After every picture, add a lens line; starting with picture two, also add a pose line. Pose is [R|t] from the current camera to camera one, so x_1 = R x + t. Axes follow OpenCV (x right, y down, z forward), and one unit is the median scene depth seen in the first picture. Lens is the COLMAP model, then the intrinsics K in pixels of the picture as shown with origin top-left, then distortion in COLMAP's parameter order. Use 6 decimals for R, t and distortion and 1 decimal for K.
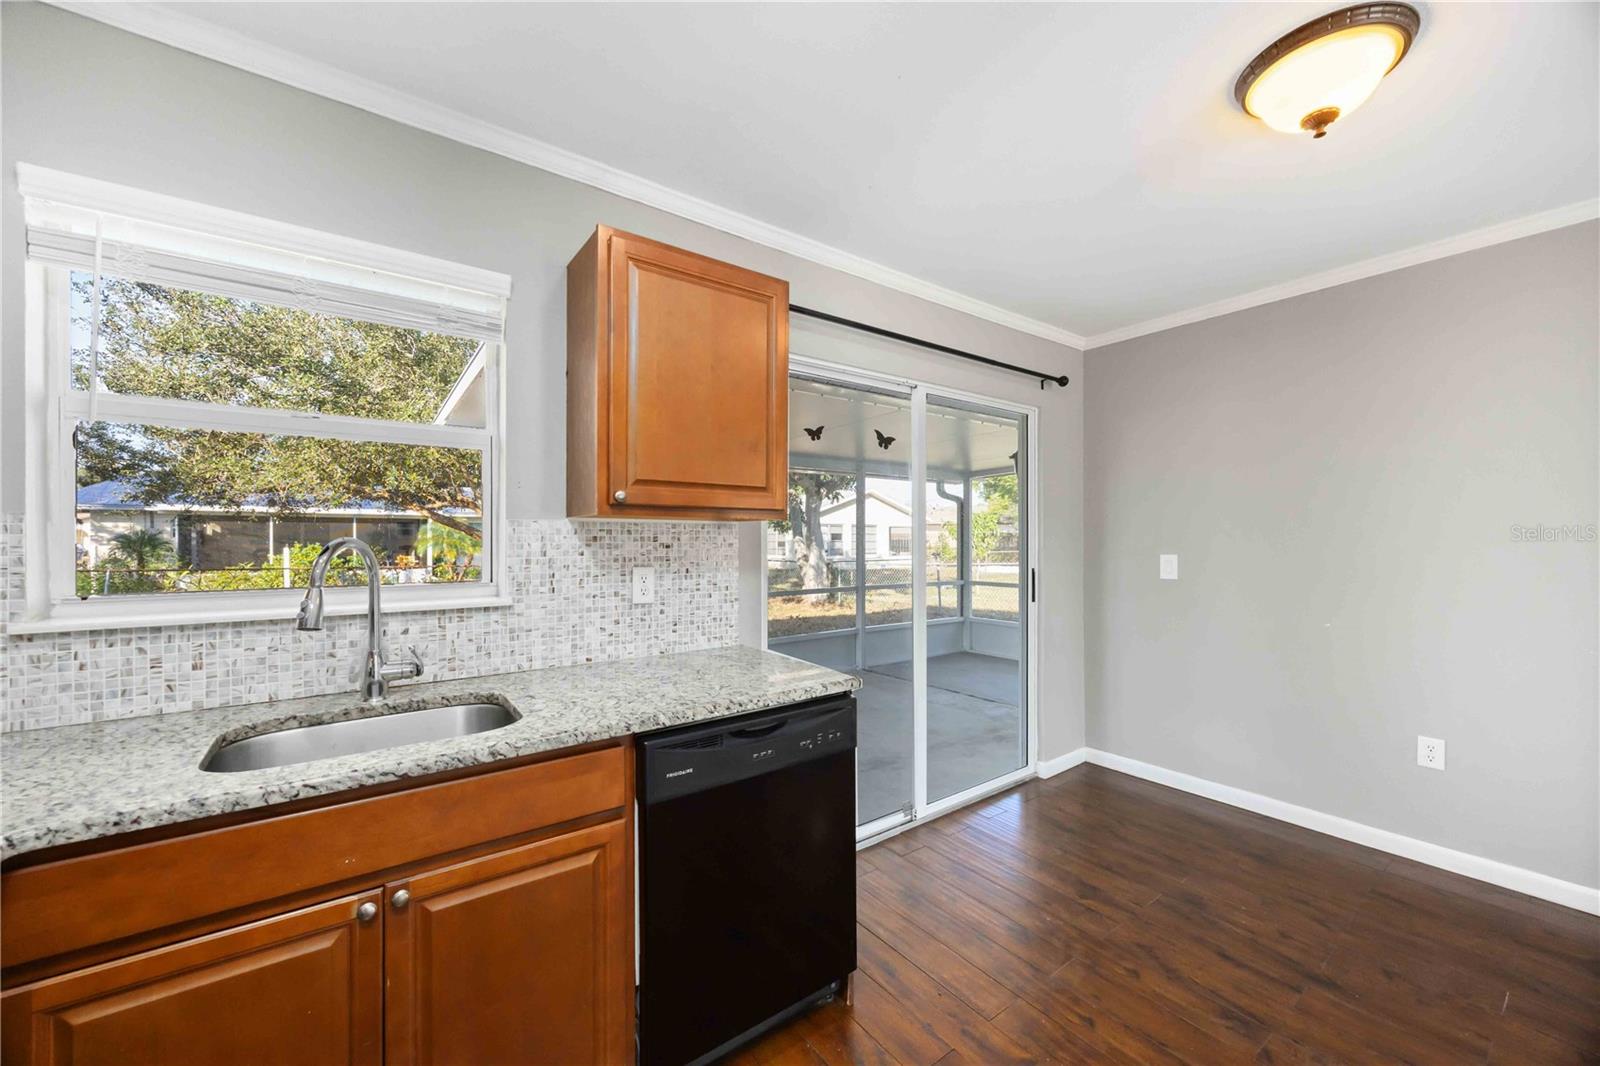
lens RADIAL K [[611.7, 0, 801.0], [0, 611.7, 541.6], [0, 0, 1]] dist [-0.000180, -0.000848]
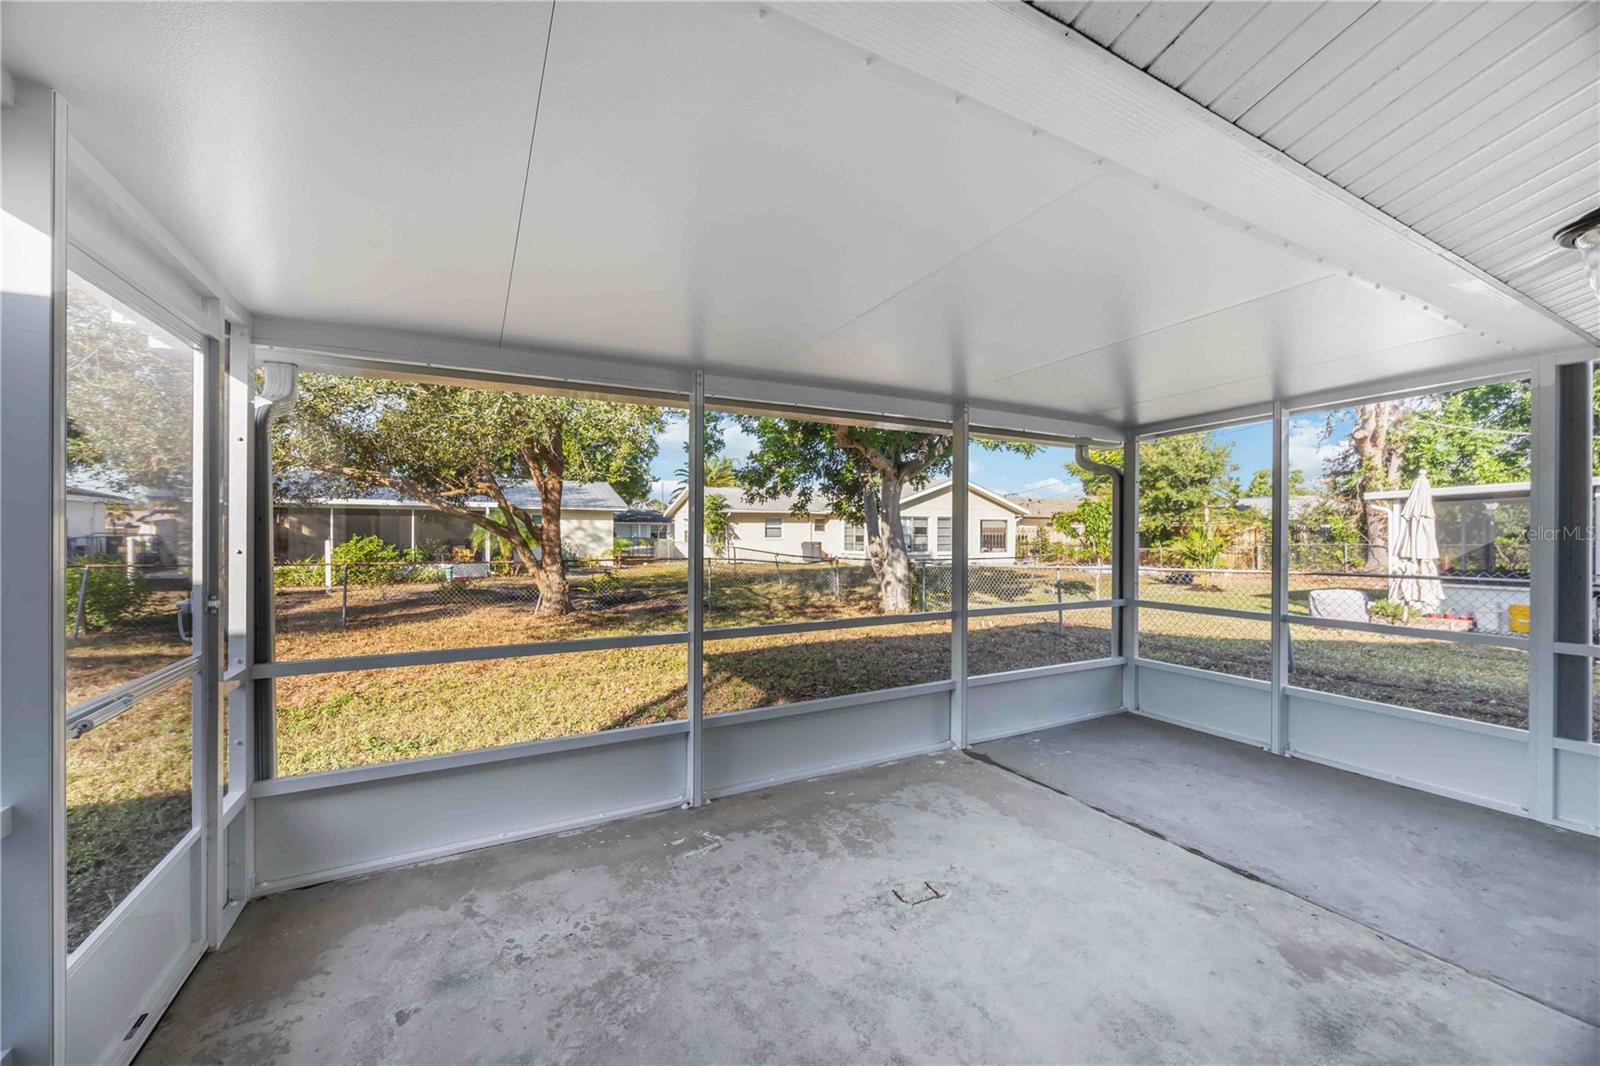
lens RADIAL K [[611.7, 0, 798.6], [0, 611.7, 526.0], [0, 0, 1]] dist [-0.000180, -0.000848]
pose [[0.990143, 0.002680, -0.140036, 0.021626], [-0.005118, 0.999842, -0.017049, 0.000726], [0.139968, 0.017598, 0.990000, 0.329047]]
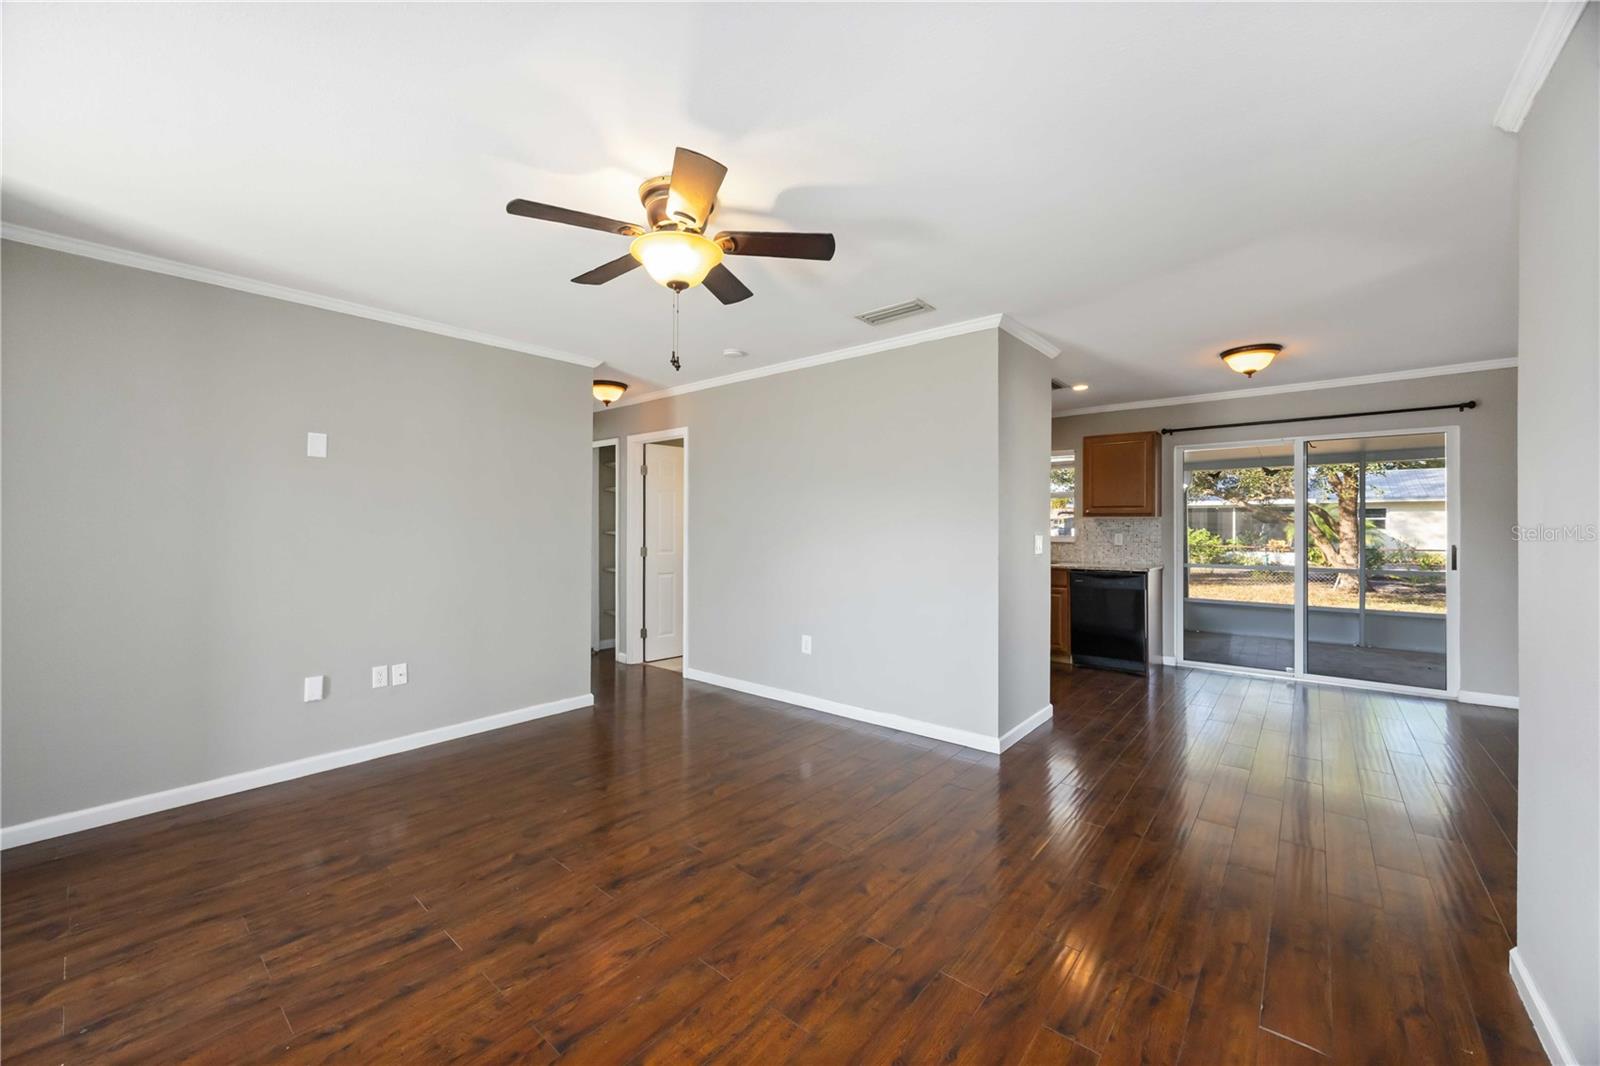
lens RADIAL K [[611.7, 0, 796.8], [0, 611.7, 527.1], [0, 0, 1]] dist [-0.000180, -0.000848]
pose [[0.243085, 0.003126, -0.970000, 0.581597], [-0.004704, 0.999987, 0.002044, 0.003631], [0.969994, 0.004066, 0.243096, -0.320890]]
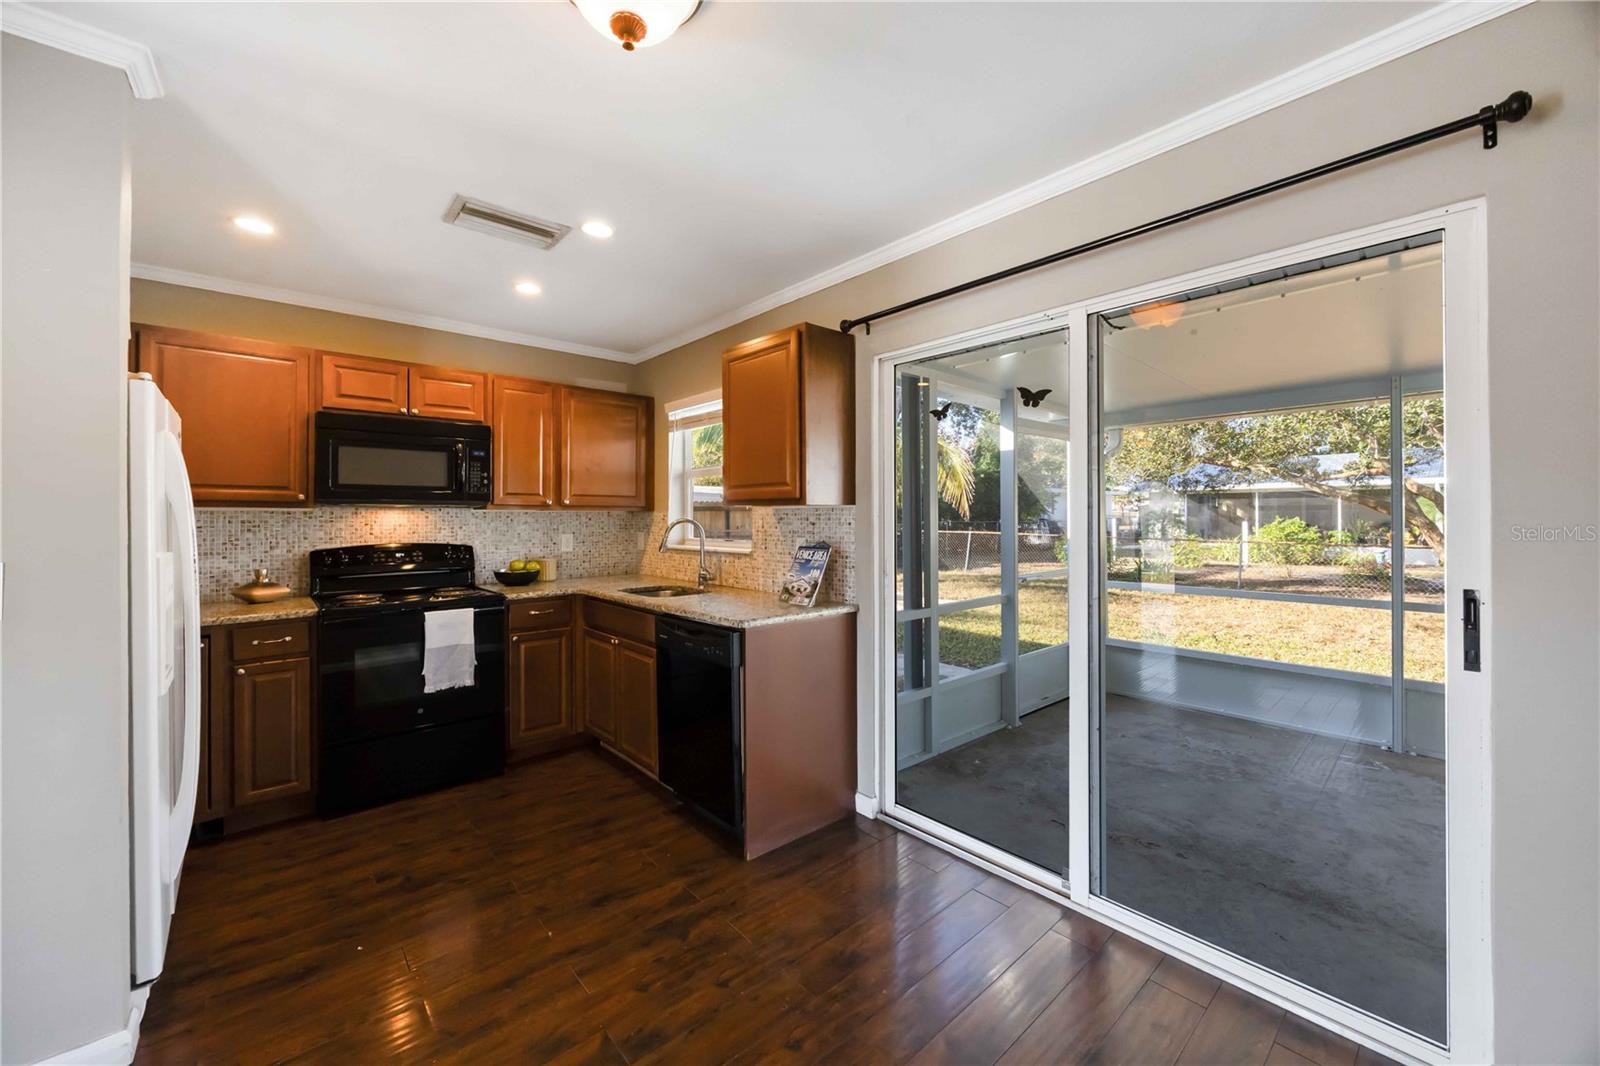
lens RADIAL K [[611.7, 0, 798.5], [0, 611.7, 516.2], [0, 0, 1]] dist [-0.000180, -0.000848]
pose [[0.092988, 0.000065, -0.995667, 0.326005], [0.001955, 0.999998, 0.000248, -0.002961], [0.995665, -0.001970, 0.092988, 0.220774]]
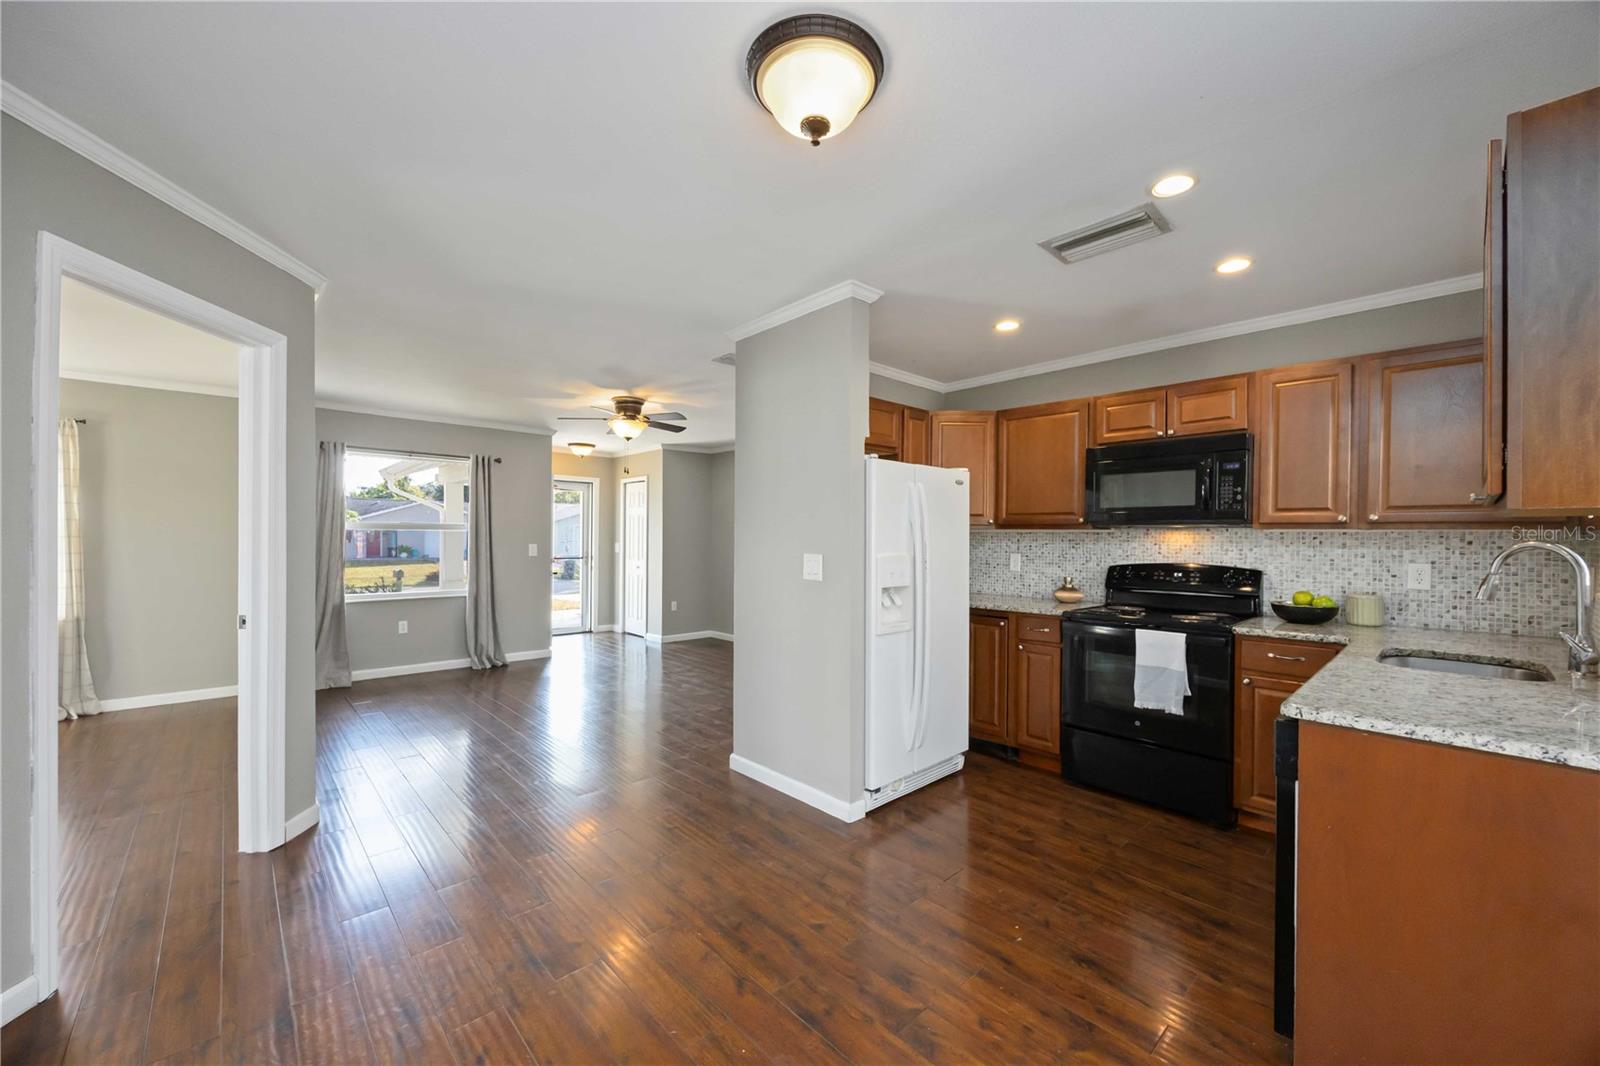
lens RADIAL K [[611.7, 0, 803.5], [0, 611.7, 543.6], [0, 0, 1]] dist [-0.000180, -0.000848]
pose [[-0.991428, -0.007043, -0.130467, 0.191951], [-0.008438, 0.999913, 0.010146, -0.000541], [0.130385, 0.011160, -0.991401, 0.384182]]
